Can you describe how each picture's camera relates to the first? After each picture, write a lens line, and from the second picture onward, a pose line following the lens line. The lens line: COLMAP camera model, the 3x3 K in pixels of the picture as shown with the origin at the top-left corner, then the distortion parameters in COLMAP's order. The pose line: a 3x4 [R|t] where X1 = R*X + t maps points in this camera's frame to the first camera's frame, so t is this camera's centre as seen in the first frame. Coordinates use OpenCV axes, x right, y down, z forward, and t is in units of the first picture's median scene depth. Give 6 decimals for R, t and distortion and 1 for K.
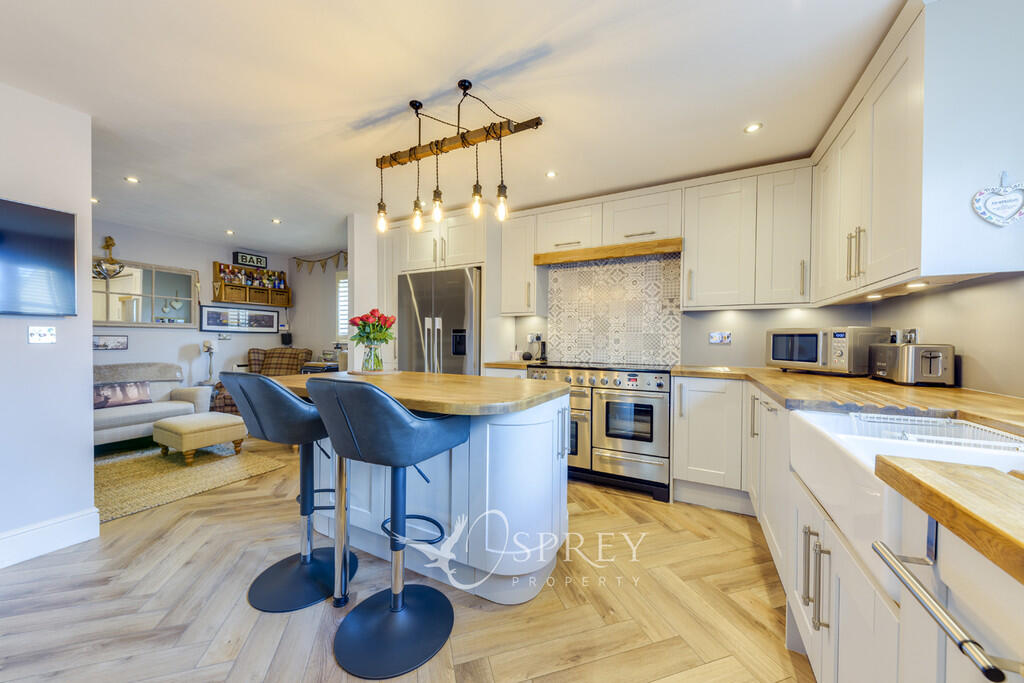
lens RADIAL K [[347.5, 0, 518.3], [0, 347.5, 345.7], [0, 0, 1]] dist [0.001466, -0.000132]
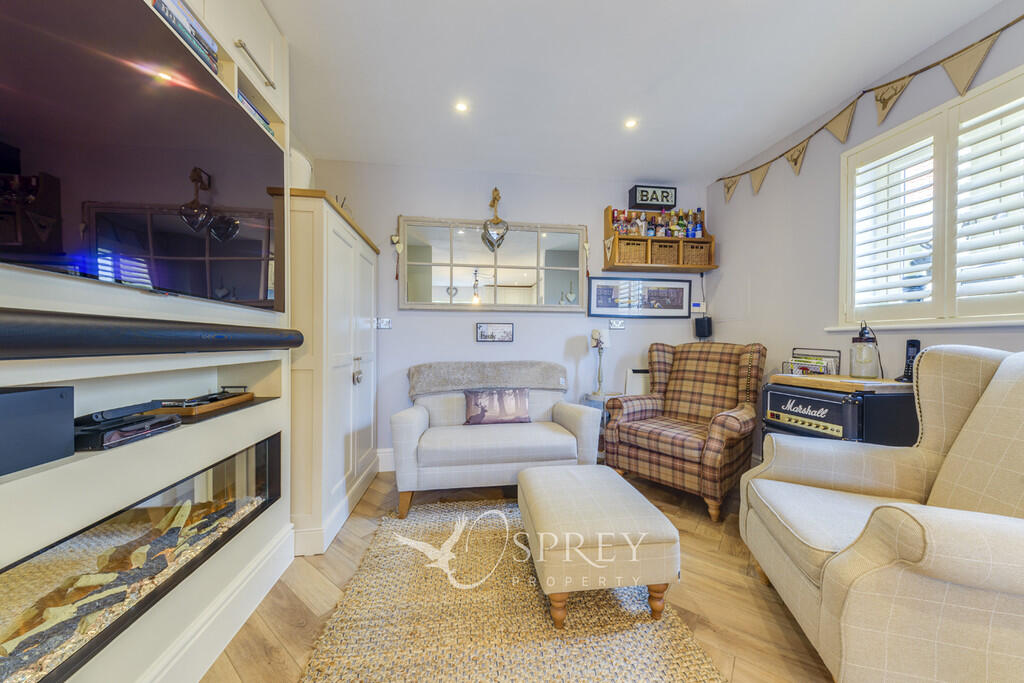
lens RADIAL K [[356.2, 0, 512.3], [0, 356.2, 345.4], [0, 0, 1]] dist [0.007374, -0.000144]
pose [[0.569675, 0.001219, -0.821869, -0.411830], [-0.011599, 0.999911, -0.006557, 0.018886], [0.821788, 0.013269, 0.569639, 0.464522]]
